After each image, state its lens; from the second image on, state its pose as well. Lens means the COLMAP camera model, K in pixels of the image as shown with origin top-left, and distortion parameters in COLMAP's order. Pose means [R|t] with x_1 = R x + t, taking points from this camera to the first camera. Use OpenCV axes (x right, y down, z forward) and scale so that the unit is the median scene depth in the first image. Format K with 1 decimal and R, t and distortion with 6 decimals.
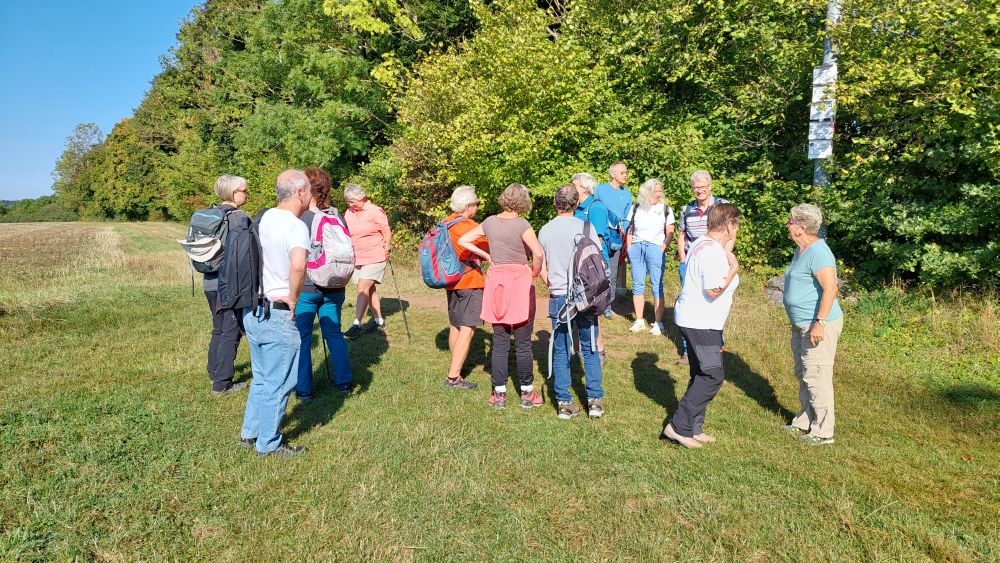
lens RADIAL K [[727.9, 0, 504.0], [0, 727.9, 282.4], [0, 0, 1]] dist [0.007297, -0.049305]
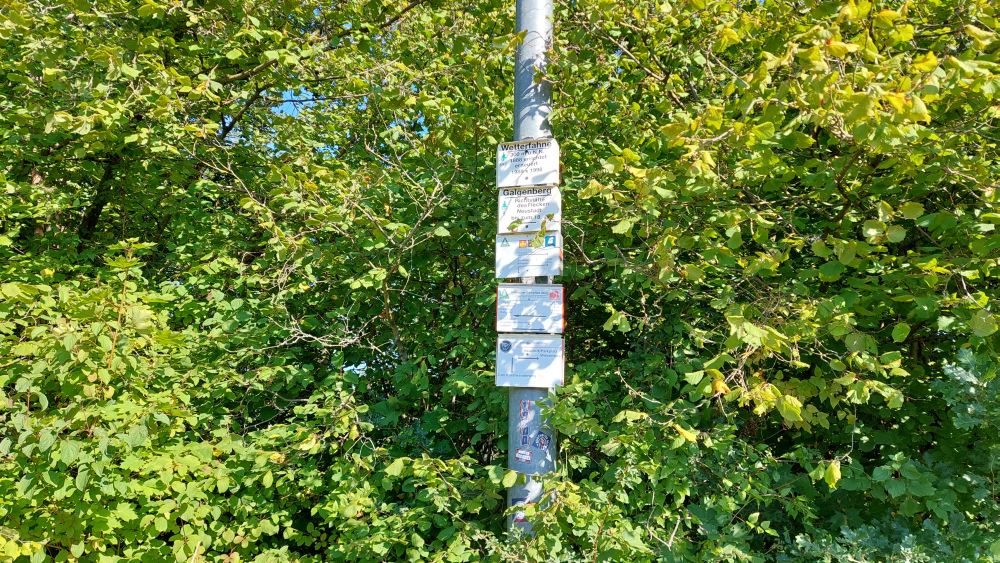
lens RADIAL K [[727.9, 0, 505.0], [0, 727.9, 278.4], [0, 0, 1]] dist [0.007297, -0.049305]
pose [[0.765725, 0.135402, 0.628754, 0.177996], [0.077891, 0.950871, -0.299630, -0.103529], [-0.638434, 0.278408, 0.717559, 0.656479]]
